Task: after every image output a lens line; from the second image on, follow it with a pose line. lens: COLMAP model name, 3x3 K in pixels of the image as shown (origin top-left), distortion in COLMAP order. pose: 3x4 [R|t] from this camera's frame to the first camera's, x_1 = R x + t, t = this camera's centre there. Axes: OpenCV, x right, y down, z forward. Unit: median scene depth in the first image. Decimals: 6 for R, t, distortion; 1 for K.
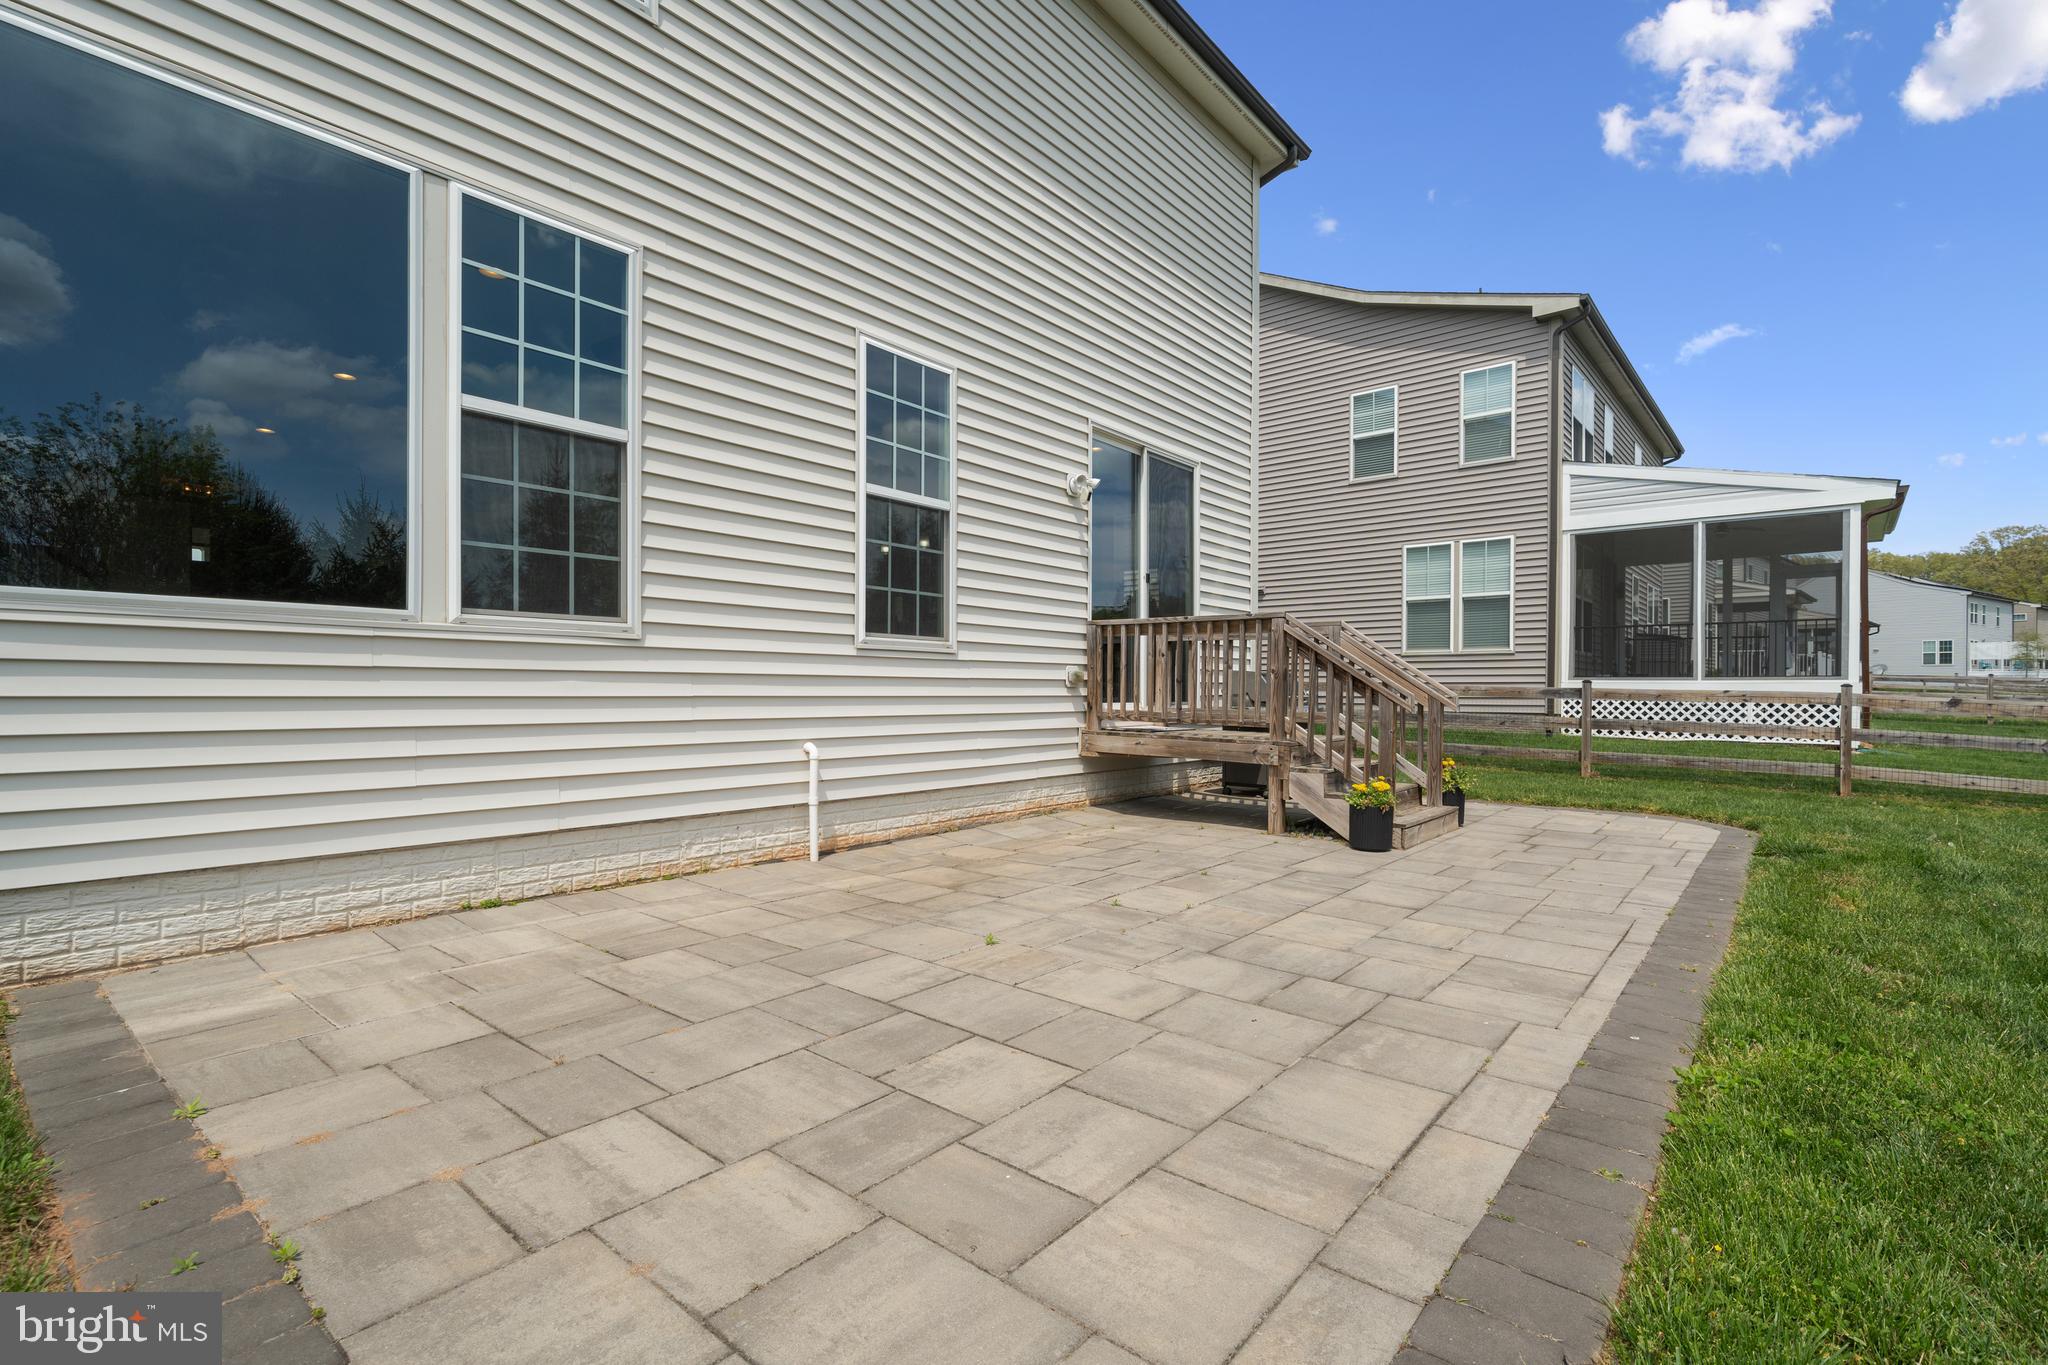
lens RADIAL K [[938.4, 0, 988.7], [0, 938.4, 698.4], [0, 0, 1]] dist [0.000185, -0.000347]
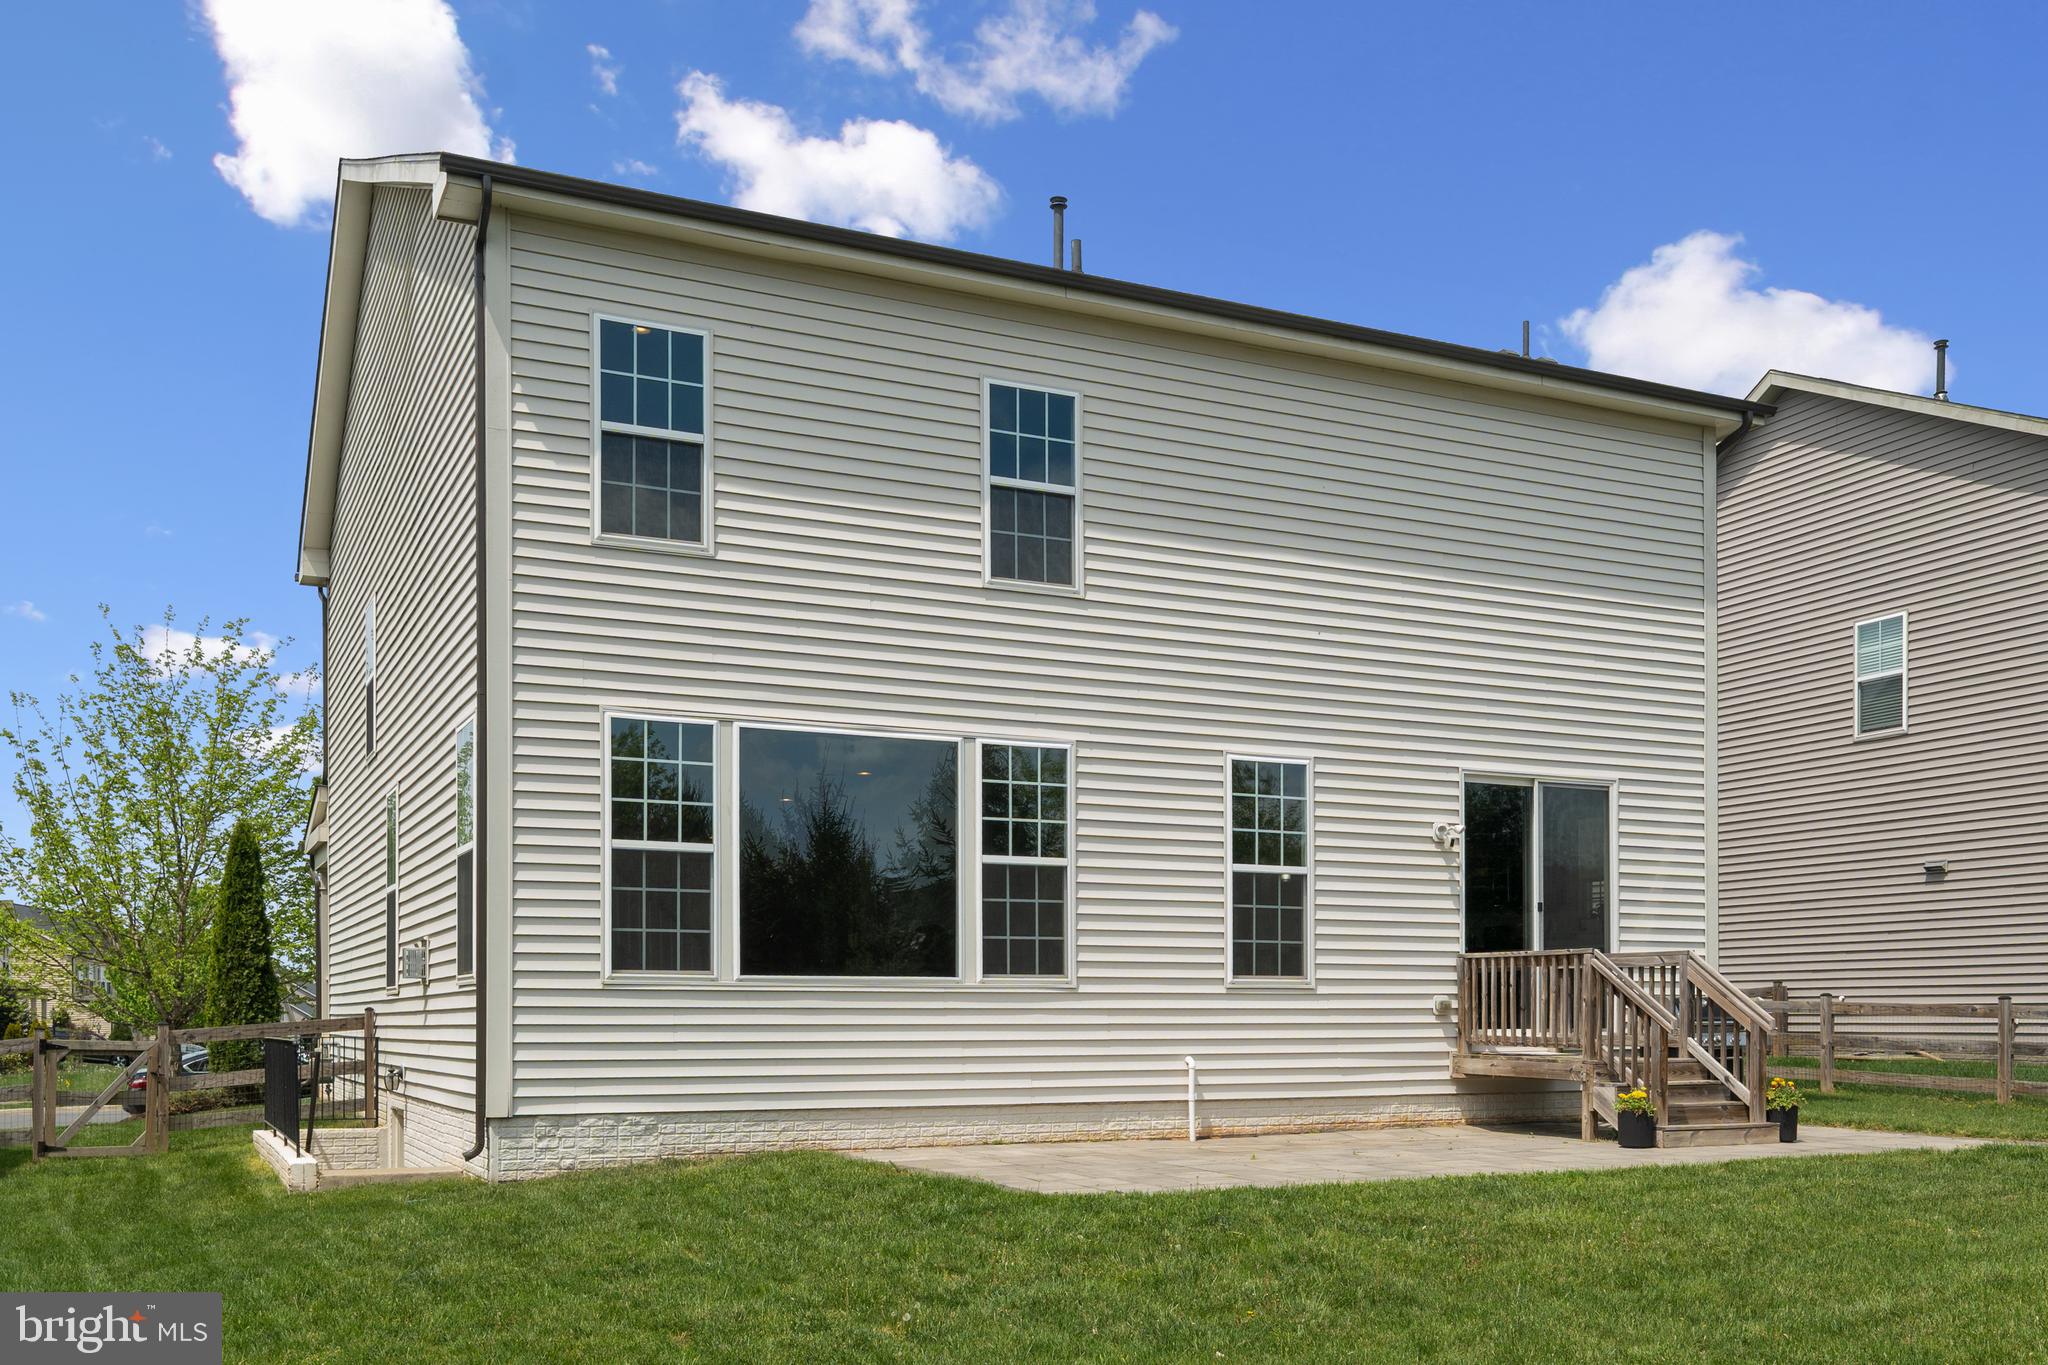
lens RADIAL K [[1841.9, 0, 1024.0], [0, 1841.9, 682.5], [0, 0, 1]] dist [-0.003531, -0.003352]
pose [[0.919840, -0.076174, -0.384827, 0.629690], [0.002926, 0.982271, -0.187441, 0.011057], [0.392283, 0.171290, 0.903755, -1.553797]]
